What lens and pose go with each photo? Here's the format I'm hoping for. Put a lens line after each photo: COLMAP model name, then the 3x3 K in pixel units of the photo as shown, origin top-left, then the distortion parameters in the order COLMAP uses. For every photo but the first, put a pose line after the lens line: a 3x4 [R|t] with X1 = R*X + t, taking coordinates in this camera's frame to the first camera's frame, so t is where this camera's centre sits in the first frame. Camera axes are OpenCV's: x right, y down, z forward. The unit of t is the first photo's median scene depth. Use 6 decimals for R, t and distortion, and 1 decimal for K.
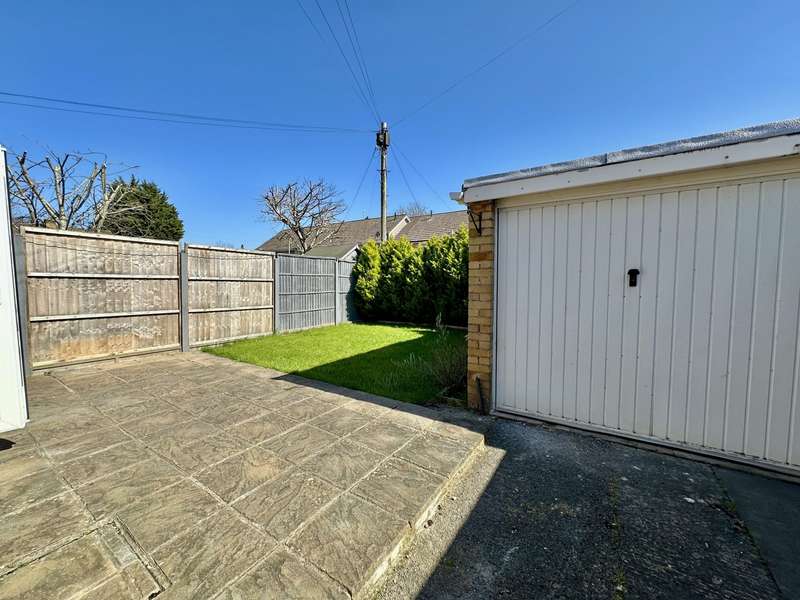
lens RADIAL K [[317.6, 0, 400.4], [0, 317.6, 297.9], [0, 0, 1]] dist [-0.001593, -0.000277]
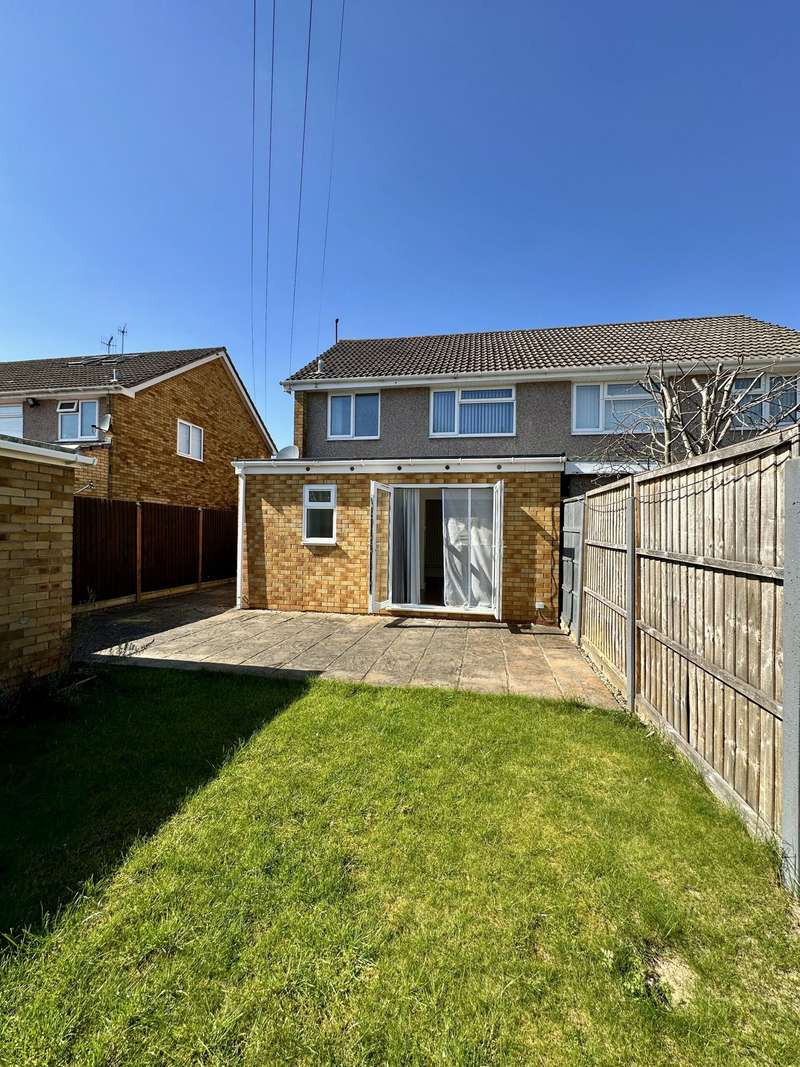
lens RADIAL K [[423.6, 0, 398.0], [0, 423.6, 526.5], [0, 0, 1]] dist [-0.001593, -0.000277]
pose [[-0.915536, -0.016594, -0.401894, -0.163140], [-0.037404, 0.998332, 0.043987, -0.186692], [0.400494, 0.055305, -0.914629, 2.320924]]
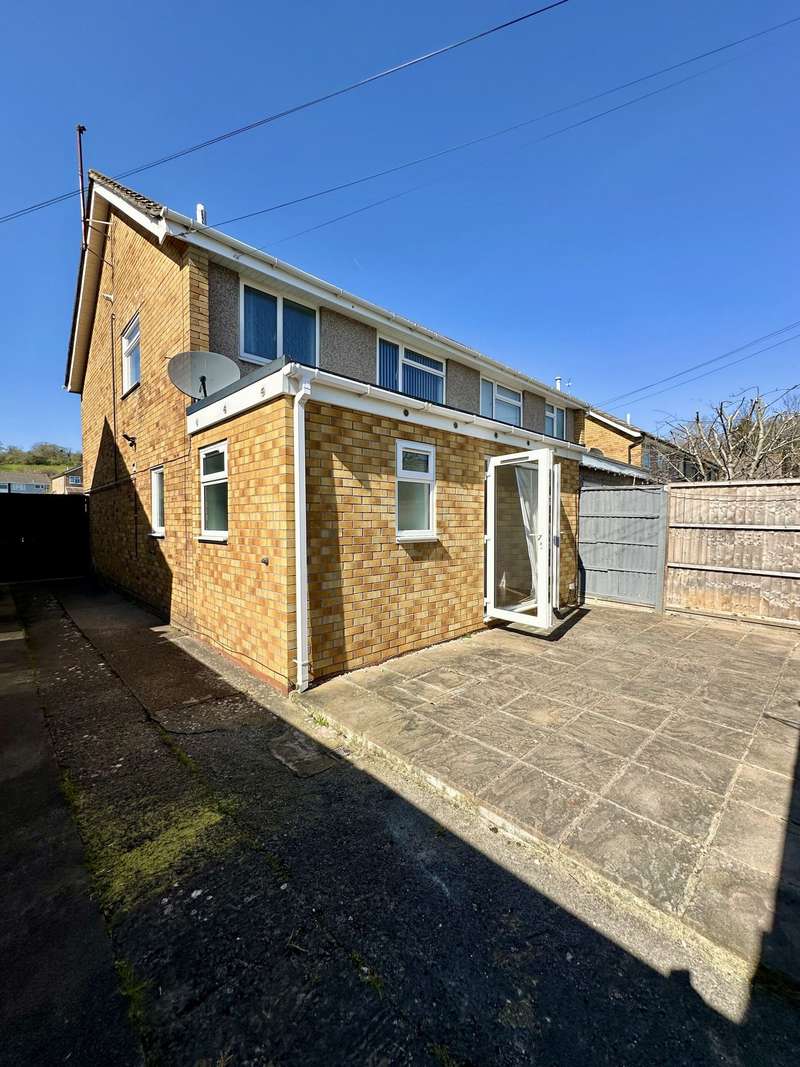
lens RADIAL K [[423.6, 0, 401.6], [0, 423.6, 532.9], [0, 0, 1]] dist [-0.001593, -0.000277]
pose [[-0.215880, 0.030661, -0.975938, 0.618999], [-0.058311, 0.997318, 0.044232, -0.068902], [0.974677, 0.066457, -0.213514, 0.466667]]
